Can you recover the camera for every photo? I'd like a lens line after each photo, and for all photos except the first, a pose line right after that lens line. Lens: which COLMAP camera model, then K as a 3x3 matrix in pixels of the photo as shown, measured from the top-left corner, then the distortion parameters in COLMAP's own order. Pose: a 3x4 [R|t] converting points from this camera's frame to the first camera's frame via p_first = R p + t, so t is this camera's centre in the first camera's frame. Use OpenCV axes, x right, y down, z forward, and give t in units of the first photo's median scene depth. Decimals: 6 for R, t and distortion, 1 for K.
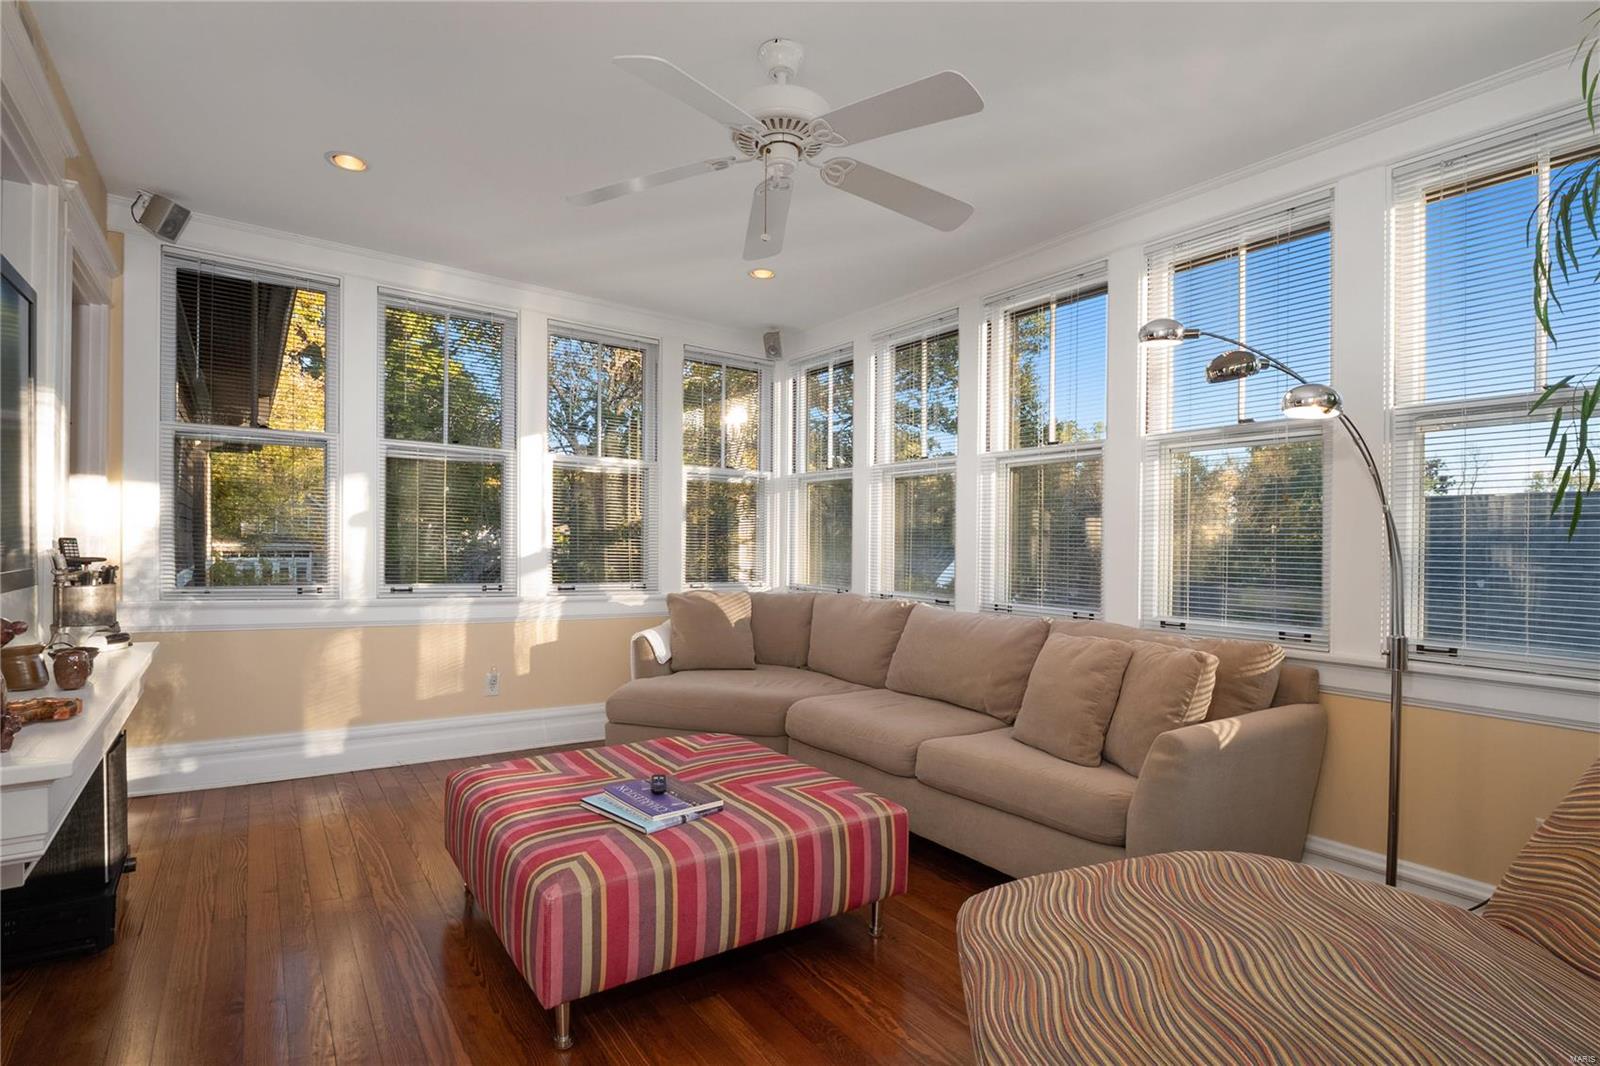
lens RADIAL K [[777.9, 0, 801.7], [0, 777.9, 539.8], [0, 0, 1]] dist [-0.012096, -0.001059]
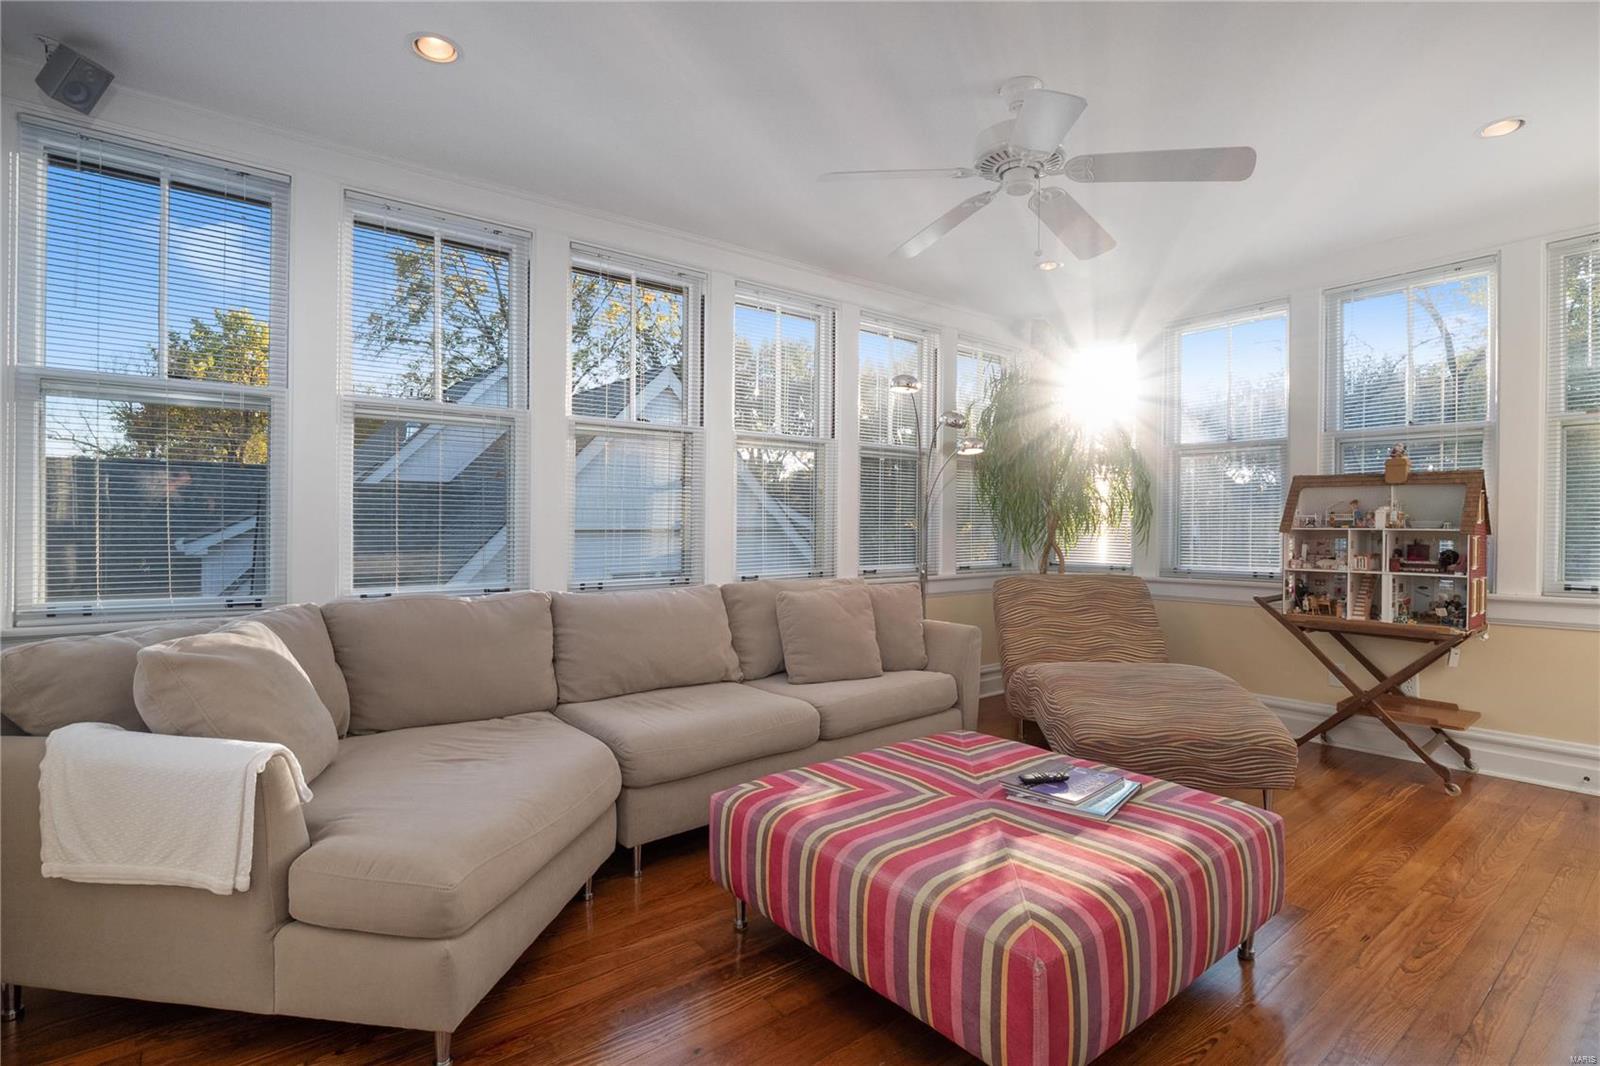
lens RADIAL K [[777.9, 0, 802.2], [0, 777.9, 529.4], [0, 0, 1]] dist [-0.012096, -0.001059]
pose [[-0.069329, -0.013826, 0.997498, -0.928612], [-0.006422, 0.999889, 0.013412, 0.015207], [-0.997573, -0.005476, -0.069410, 1.178844]]
